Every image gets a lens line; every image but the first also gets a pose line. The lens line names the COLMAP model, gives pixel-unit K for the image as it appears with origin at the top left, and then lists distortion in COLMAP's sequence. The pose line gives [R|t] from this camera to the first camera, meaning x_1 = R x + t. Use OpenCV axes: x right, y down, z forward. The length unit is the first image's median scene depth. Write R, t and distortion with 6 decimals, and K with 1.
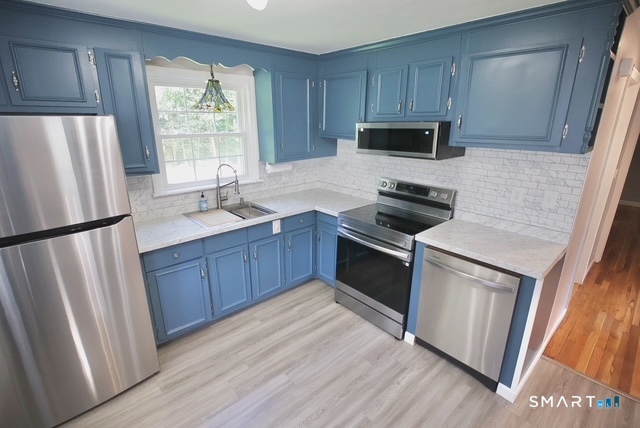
lens RADIAL K [[304.5, 0, 317.5], [0, 304.5, 213.3], [0, 0, 1]] dist [-0.012371, -0.000679]
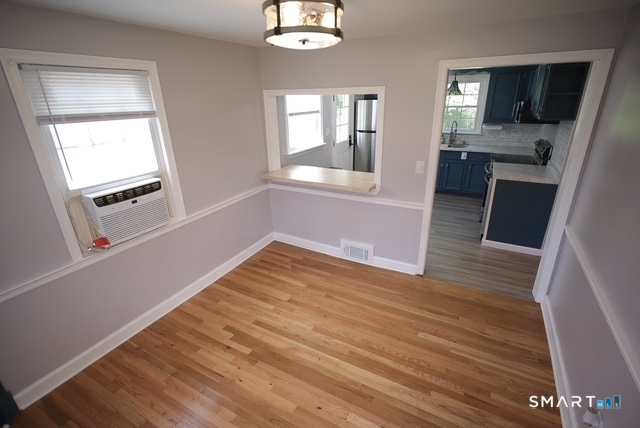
lens RADIAL K [[304.5, 0, 317.5], [0, 304.5, 213.3], [0, 0, 1]] dist [-0.012371, -0.000679]
pose [[0.339051, 0.328661, -0.881491, 1.589776], [-0.255697, 0.933912, 0.249856, 0.165357], [0.905352, 0.140681, 0.400682, -0.651807]]
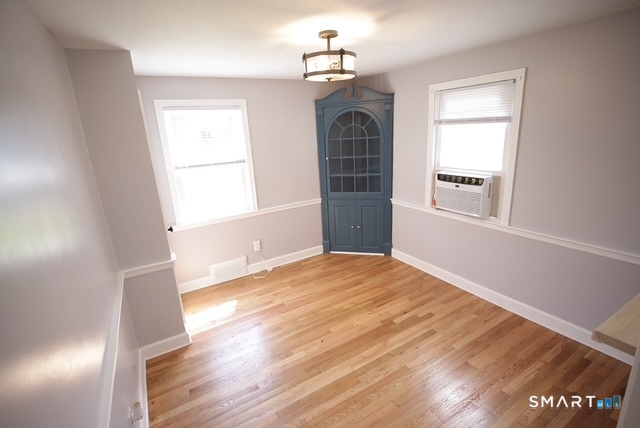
lens RADIAL K [[304.5, 0, 317.5], [0, 304.5, 213.3], [0, 0, 1]] dist [-0.012371, -0.000679]
pose [[-0.978610, 0.000899, 0.205724, -1.686681], [0.113154, 0.837495, 0.534601, -1.105112], [-0.171812, 0.546444, -0.819683, 3.934963]]
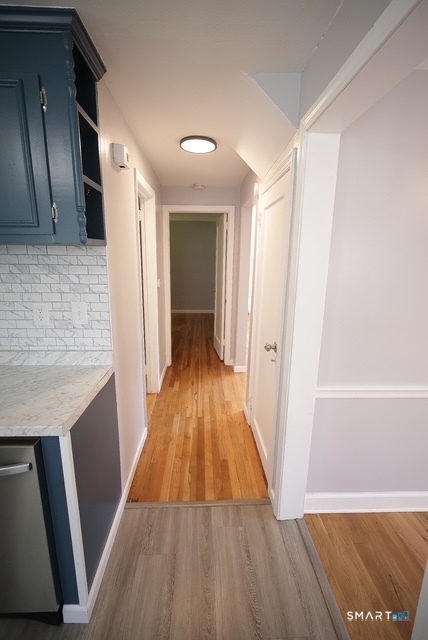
lens RADIAL K [[304.5, 0, 214.0], [0, 304.5, 320.0], [0, 0, 1]] dist [-0.012371, -0.000679]
pose [[0.628832, -0.152655, 0.762409, 0.351743], [0.217970, 0.975831, 0.015607, 0.030377], [-0.746364, 0.156368, 0.646908, 0.225426]]
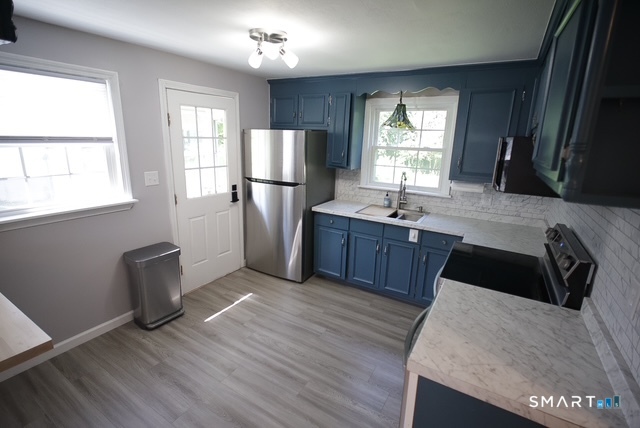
lens RADIAL K [[304.5, 0, 317.5], [0, 304.5, 213.3], [0, 0, 1]] dist [-0.012371, -0.000679]
pose [[0.299989, 0.238590, -0.923624, 0.837826], [-0.312479, 0.939377, 0.141167, -0.084567], [0.901312, 0.246265, 0.356356, 0.355543]]
